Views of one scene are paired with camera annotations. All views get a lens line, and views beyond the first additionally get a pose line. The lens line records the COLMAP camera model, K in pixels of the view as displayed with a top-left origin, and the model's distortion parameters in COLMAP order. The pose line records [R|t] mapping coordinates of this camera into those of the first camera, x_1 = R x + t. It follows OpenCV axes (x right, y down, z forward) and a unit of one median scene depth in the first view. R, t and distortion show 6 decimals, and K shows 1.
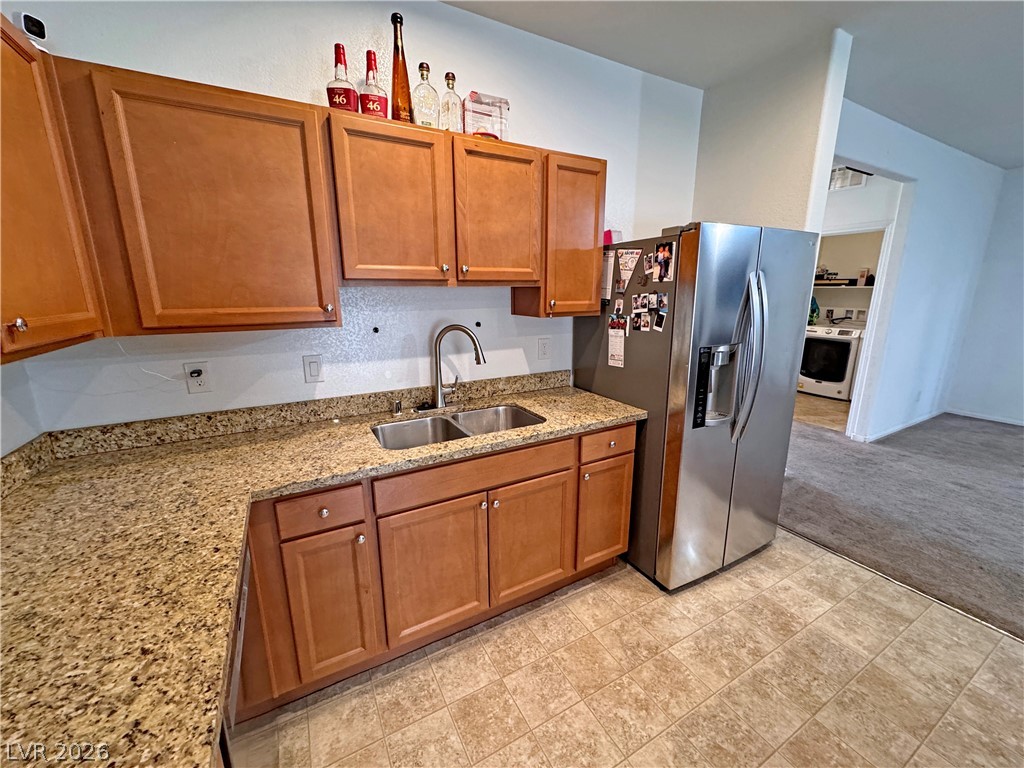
lens RADIAL K [[406.8, 0, 511.9], [0, 406.8, 383.5], [0, 0, 1]] dist [-0.002171, 0.000013]
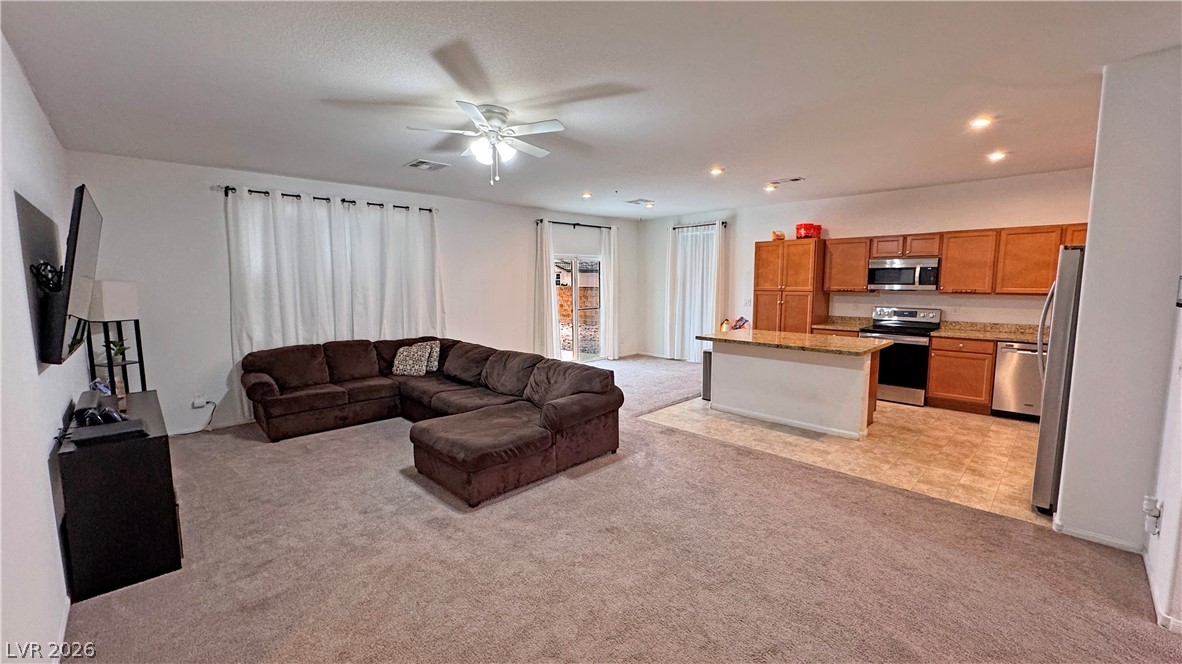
lens RADIAL K [[468.7, 0, 588.0], [0, 468.7, 330.9], [0, 0, 1]] dist [-0.002506, -0.000033]
pose [[-0.965514, 0.036784, -0.257740, 3.230092], [-0.050511, 0.944694, 0.324041, -0.646215], [0.255405, 0.325885, -0.910257, 2.568104]]
